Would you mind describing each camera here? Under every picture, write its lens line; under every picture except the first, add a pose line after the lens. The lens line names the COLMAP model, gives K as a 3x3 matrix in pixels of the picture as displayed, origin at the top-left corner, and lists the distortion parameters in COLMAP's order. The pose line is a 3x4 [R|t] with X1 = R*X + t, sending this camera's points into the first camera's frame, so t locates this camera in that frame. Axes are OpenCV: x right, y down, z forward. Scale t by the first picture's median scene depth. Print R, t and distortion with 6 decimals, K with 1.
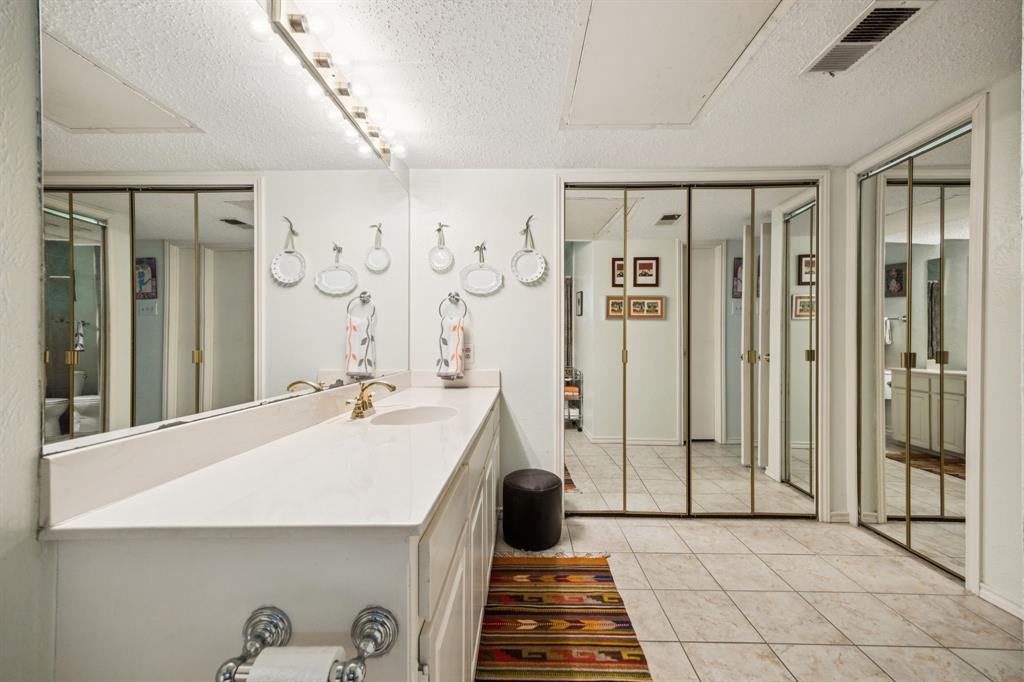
lens RADIAL K [[401.6, 0, 512.0], [0, 401.6, 341.0], [0, 0, 1]] dist [-0.000949, -0.000018]
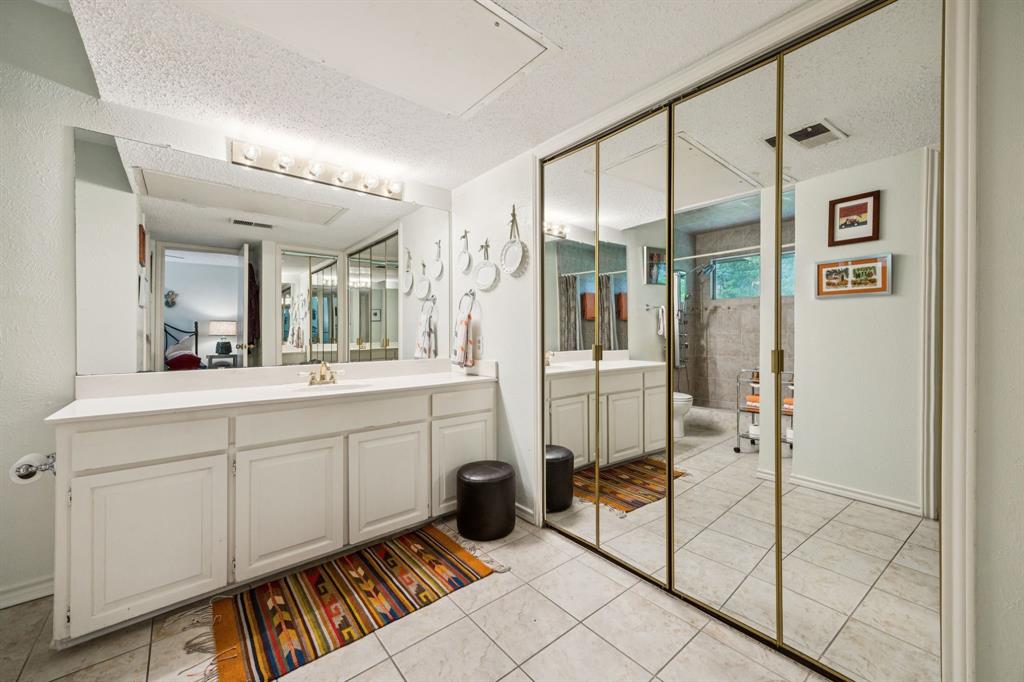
lens RADIAL K [[393.2, 0, 517.0], [0, 393.2, 335.3], [0, 0, 1]] dist [-0.007705, 0.000292]
pose [[0.663250, 0.007011, -0.748365, 0.841424], [0.005919, 0.999876, 0.014613, -0.011373], [0.748375, -0.014121, 0.663126, 0.407167]]
